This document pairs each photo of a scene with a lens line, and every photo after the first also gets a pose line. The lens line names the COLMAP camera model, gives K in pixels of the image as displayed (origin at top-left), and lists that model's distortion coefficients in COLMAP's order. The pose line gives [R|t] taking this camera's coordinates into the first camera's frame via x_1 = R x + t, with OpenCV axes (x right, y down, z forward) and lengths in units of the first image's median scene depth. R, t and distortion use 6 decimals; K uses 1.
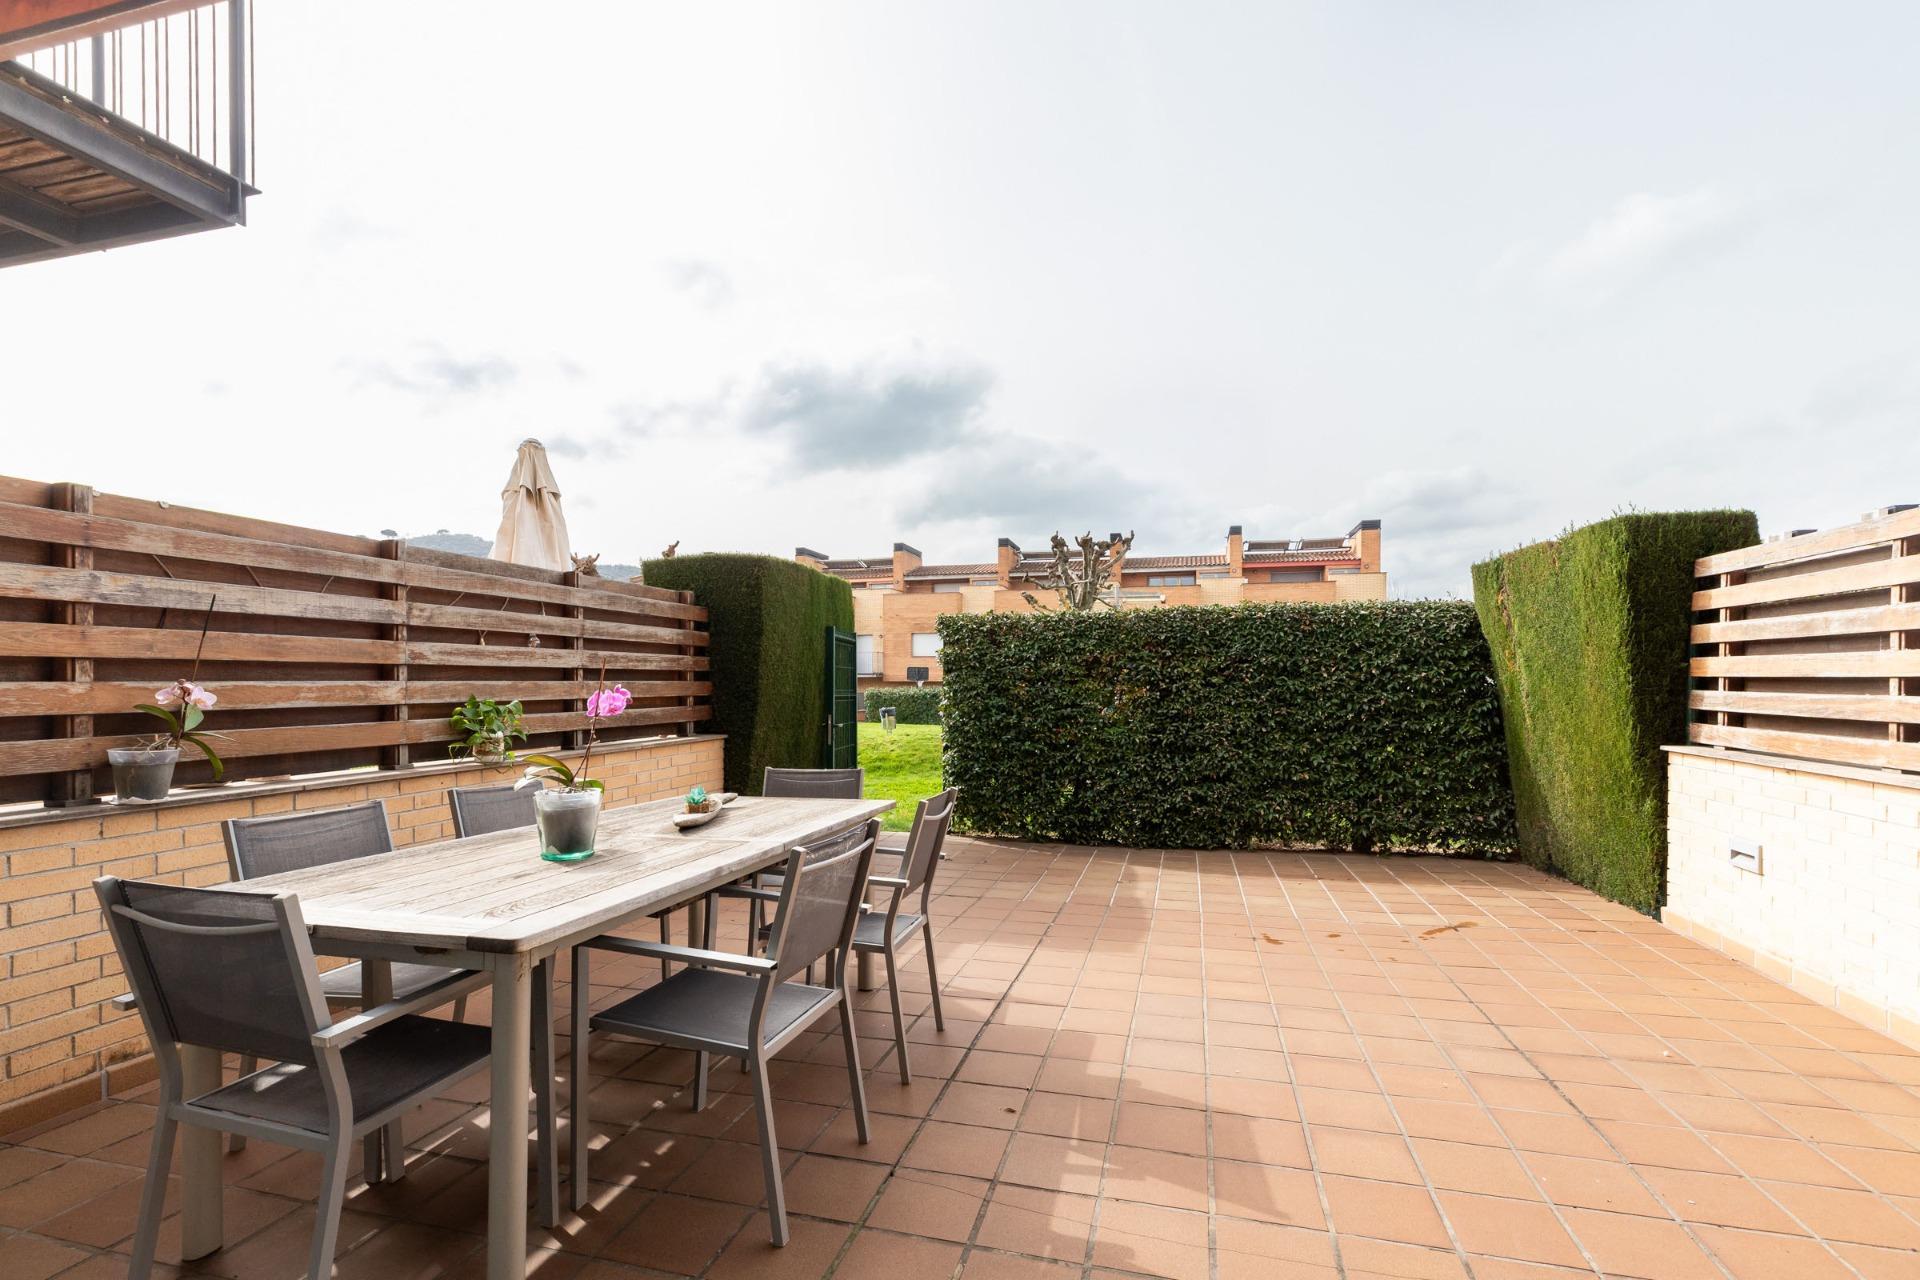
lens RADIAL K [[870.9, 0, 966.9], [0, 870.9, 693.2], [0, 0, 1]] dist [0.006559, -0.000860]
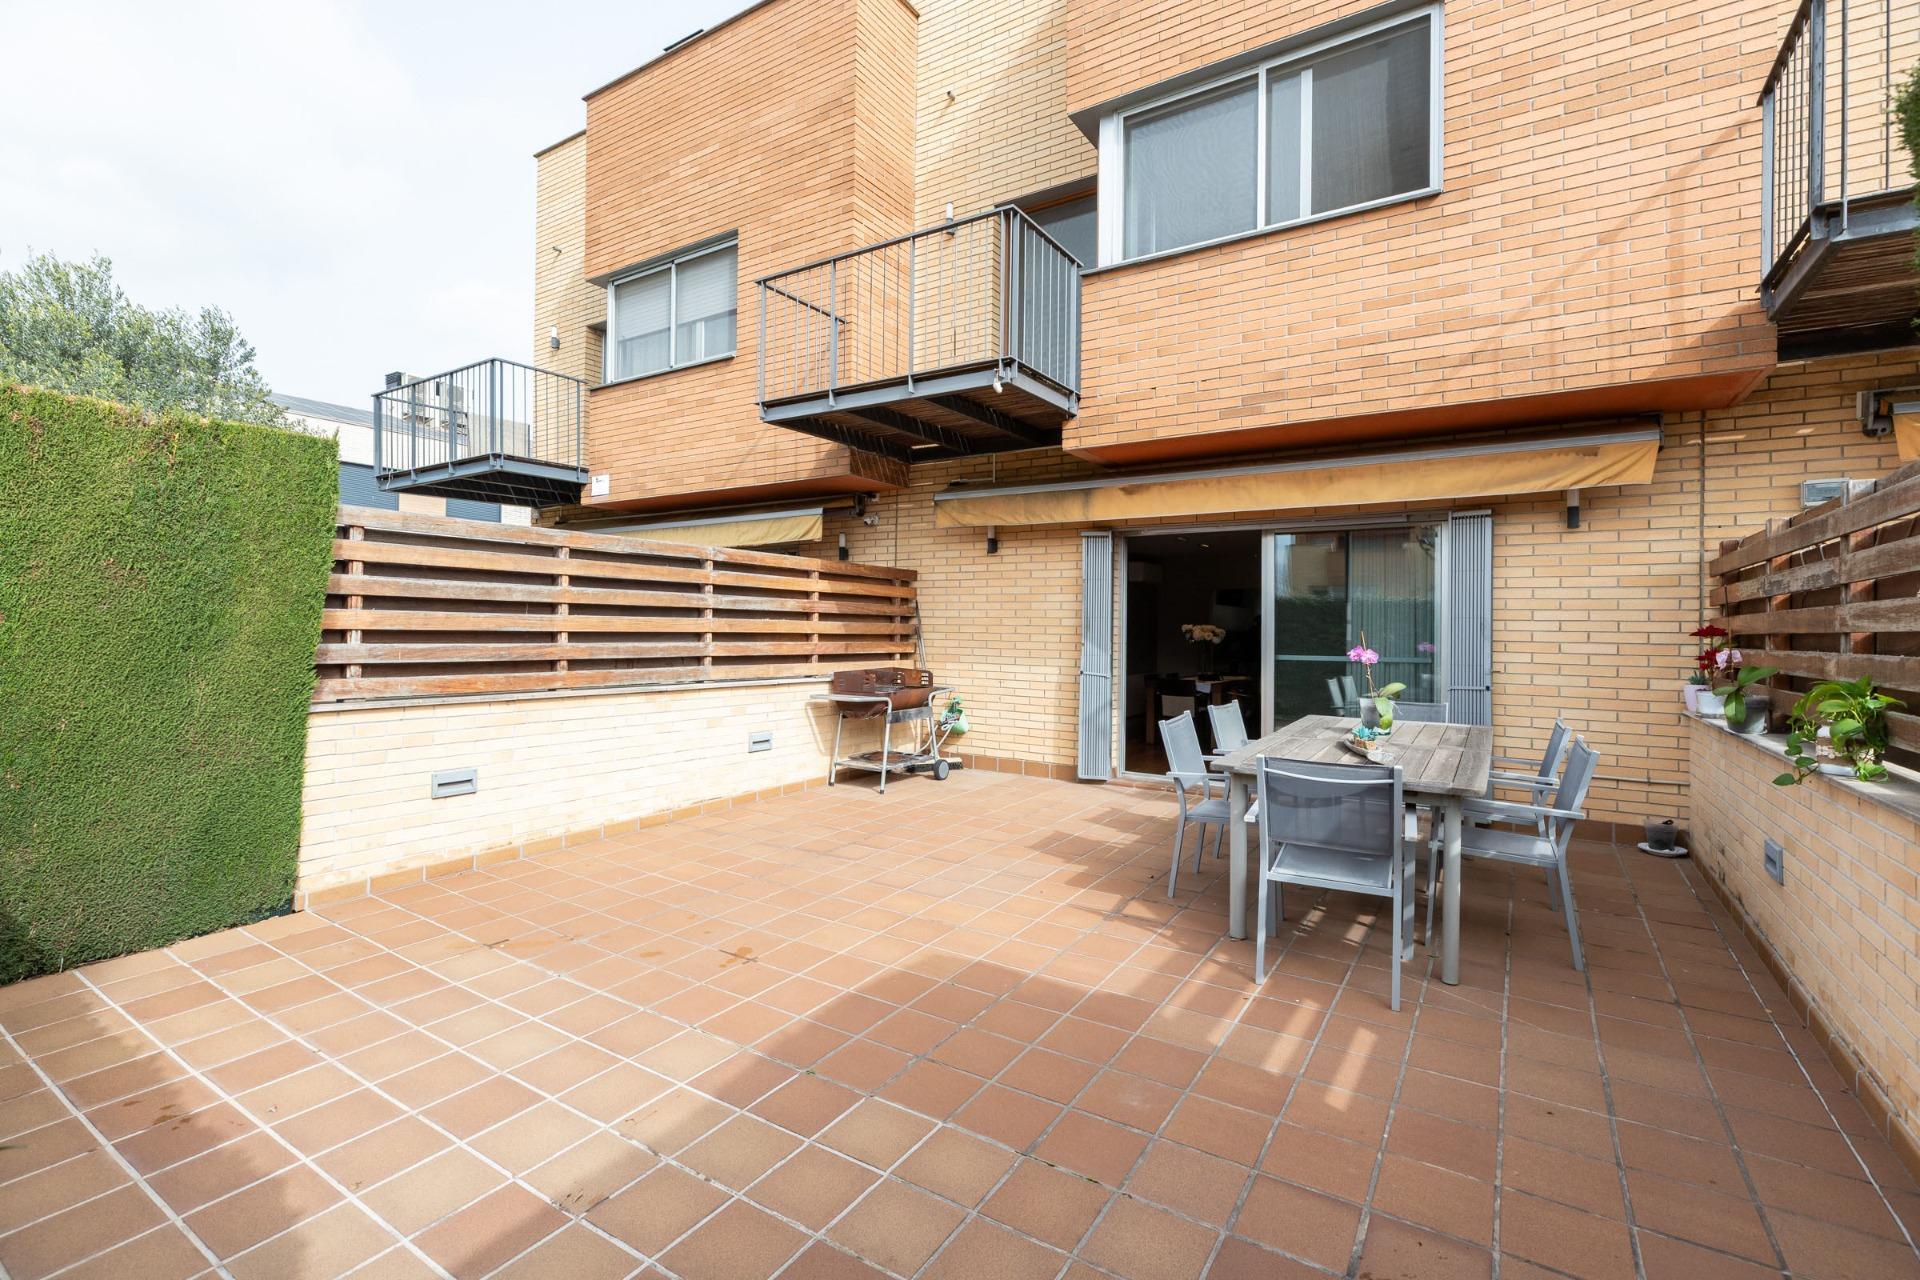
lens RADIAL K [[870.9, 0, 960.4], [0, 870.9, 624.2], [0, 0, 1]] dist [0.006559, -0.000860]
pose [[-0.946342, -0.007932, 0.323070, -0.121603], [-0.006884, 0.999967, 0.004386, -0.035552], [-0.323094, 0.001927, -0.946365, 1.861881]]
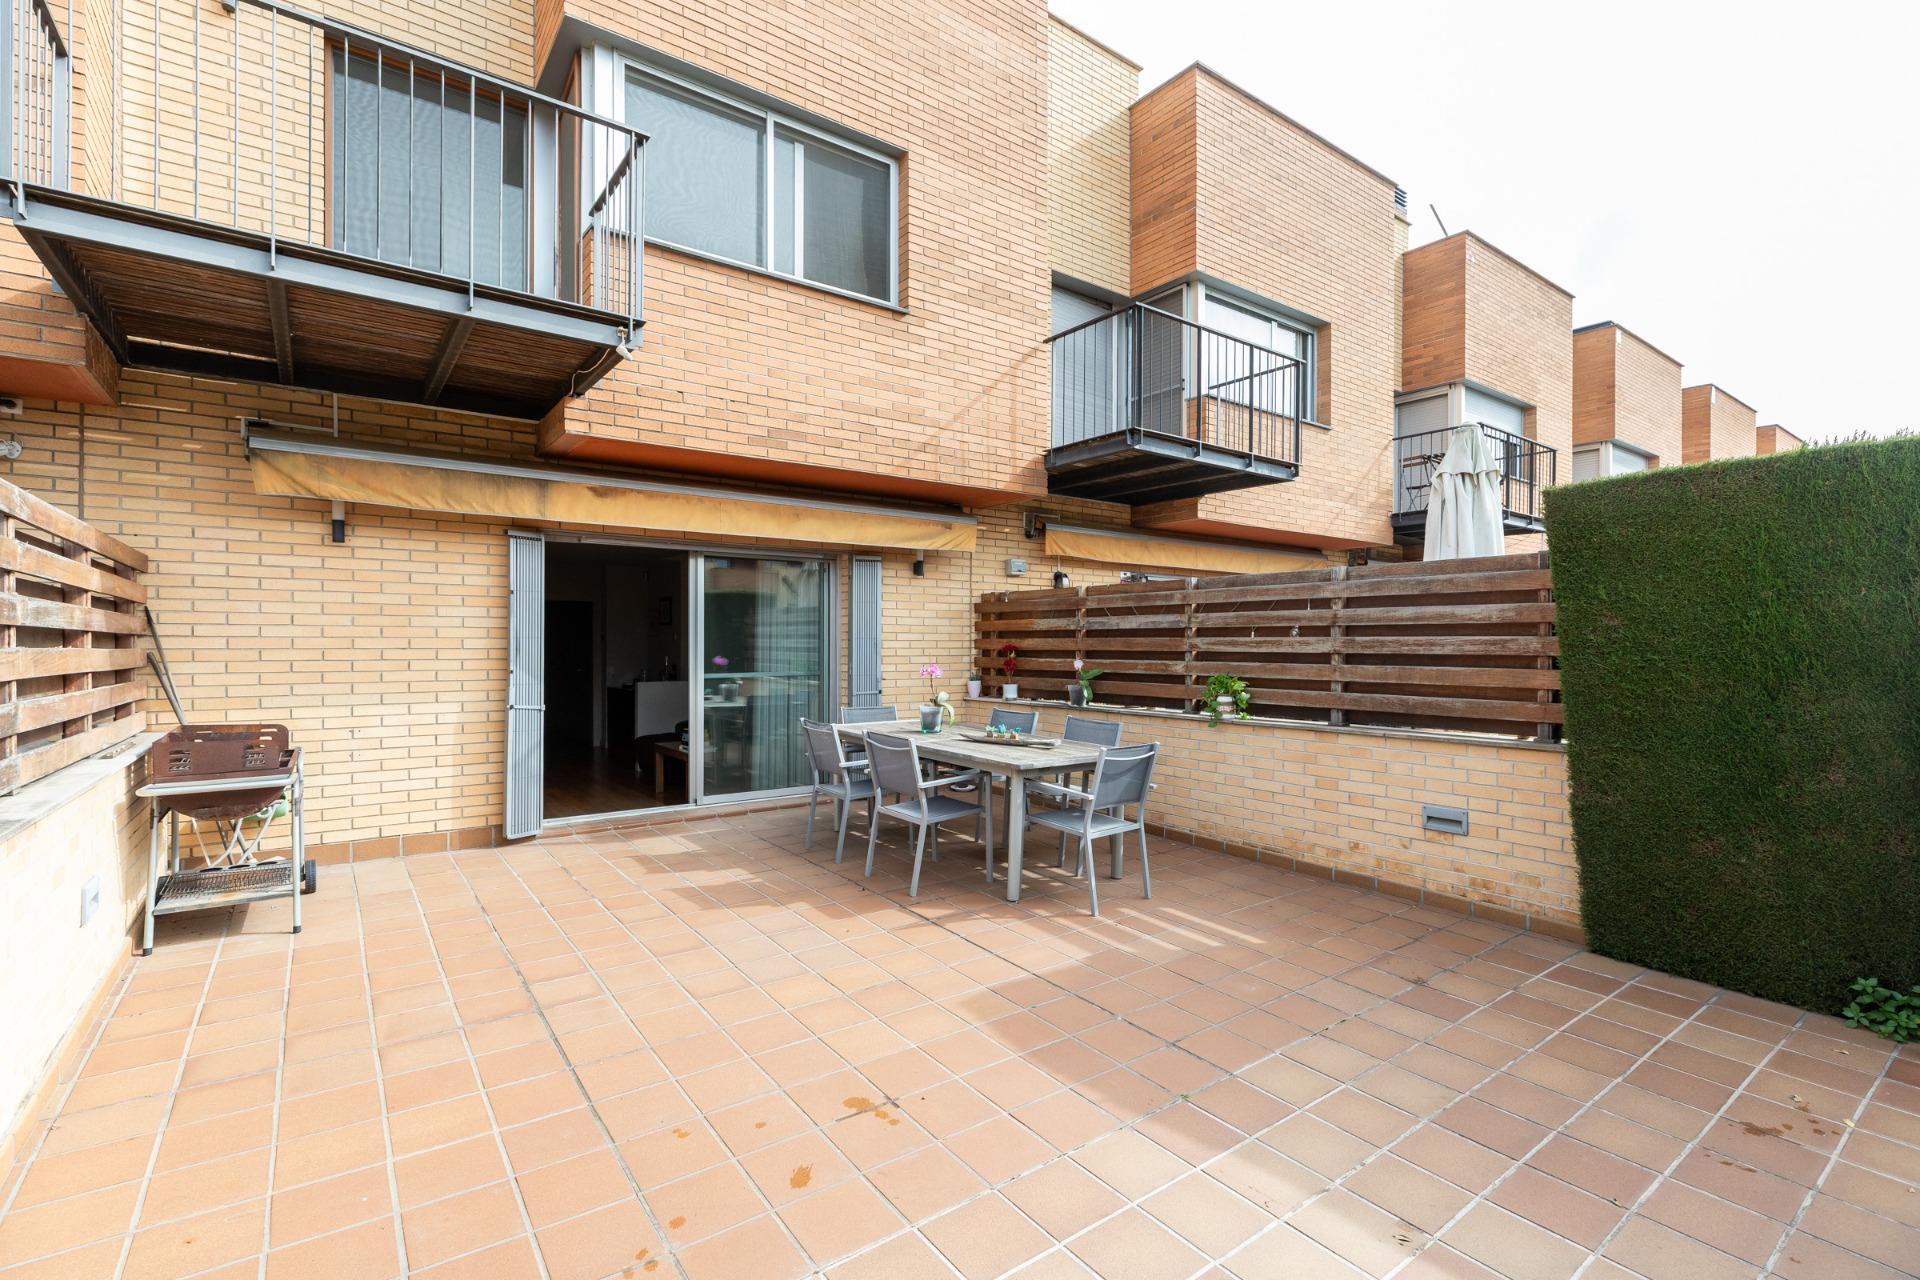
lens RADIAL K [[870.9, 0, 954.7], [0, 870.9, 650.9], [0, 0, 1]] dist [0.006559, -0.000860]
pose [[-0.633806, 0.007576, -0.773455, 0.852703], [-0.010140, 0.999785, 0.018102, -0.054748], [0.773425, 0.019316, -0.633593, 1.559469]]
